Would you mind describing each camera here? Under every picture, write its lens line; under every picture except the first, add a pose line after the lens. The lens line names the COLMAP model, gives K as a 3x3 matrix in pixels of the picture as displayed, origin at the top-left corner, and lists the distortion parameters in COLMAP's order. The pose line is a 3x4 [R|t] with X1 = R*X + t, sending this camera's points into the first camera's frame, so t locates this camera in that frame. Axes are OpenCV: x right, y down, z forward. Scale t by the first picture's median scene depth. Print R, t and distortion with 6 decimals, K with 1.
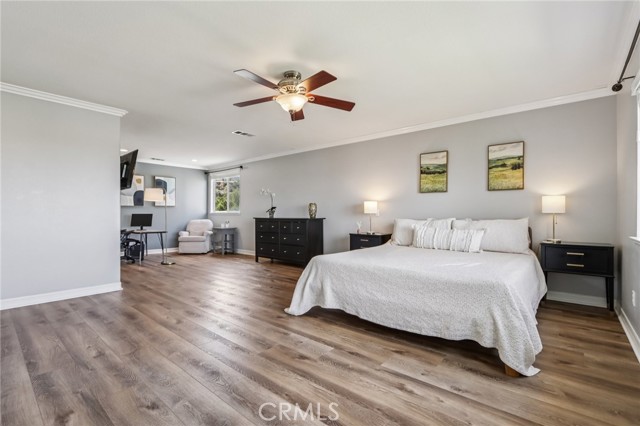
lens RADIAL K [[296.0, 0, 318.5], [0, 296.0, 216.5], [0, 0, 1]] dist [-0.008660, 0.000601]
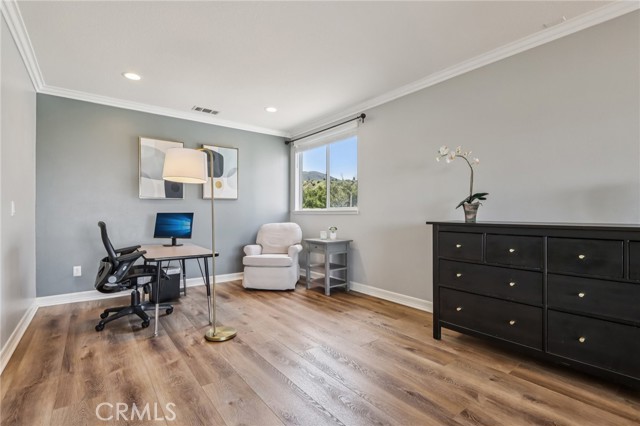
lens RADIAL K [[296.0, 0, 318.5], [0, 296.0, 216.5], [0, 0, 1]] dist [-0.008660, 0.000601]
pose [[0.981412, -0.000299, -0.191913, -0.317205], [0.000517, 0.999999, 0.001087, -0.003936], [0.191913, -0.001166, 0.981411, 0.669732]]
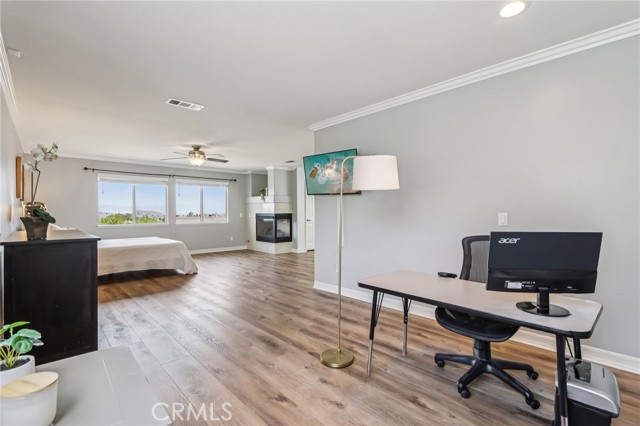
lens RADIAL K [[296.0, 0, 318.5], [0, 296.0, 216.5], [0, 0, 1]] dist [-0.008660, 0.000601]
pose [[-0.994727, 0.003161, 0.102509, -0.553679], [0.005726, 0.999677, 0.024743, -0.031104], [-0.102398, 0.025200, -0.994424, 1.446925]]
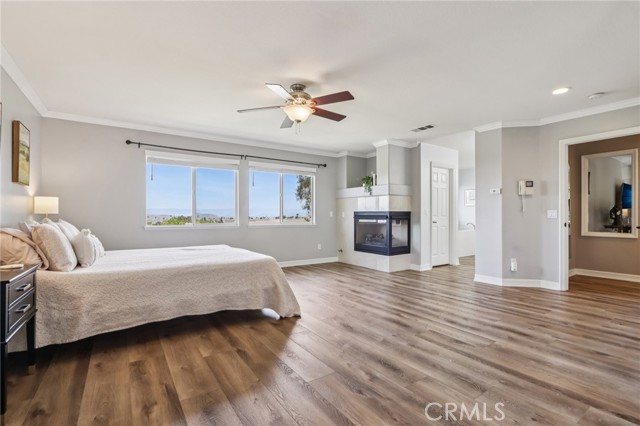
lens RADIAL K [[296.0, 0, 318.5], [0, 296.0, 216.5], [0, 0, 1]] dist [-0.008660, 0.000601]
pose [[-0.965669, 0.000059, 0.259774, -0.229994], [0.003548, 0.999910, 0.012965, -0.007837], [-0.259750, 0.013441, -0.965582, 1.031104]]
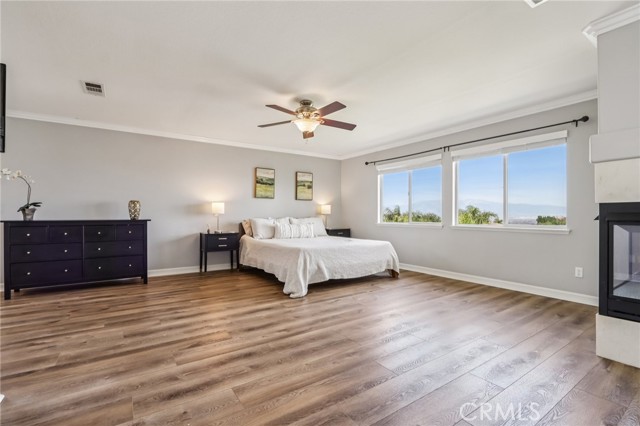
lens RADIAL K [[295.3, 0, 320.0], [0, 295.3, 213.0], [0, 0, 1]] dist [-0.015287, -0.000212]
pose [[0.262271, 0.008749, 0.964955, -0.647844], [0.011412, 0.999861, -0.012168, 0.003168], [-0.964927, 0.014204, 0.262134, 0.319509]]
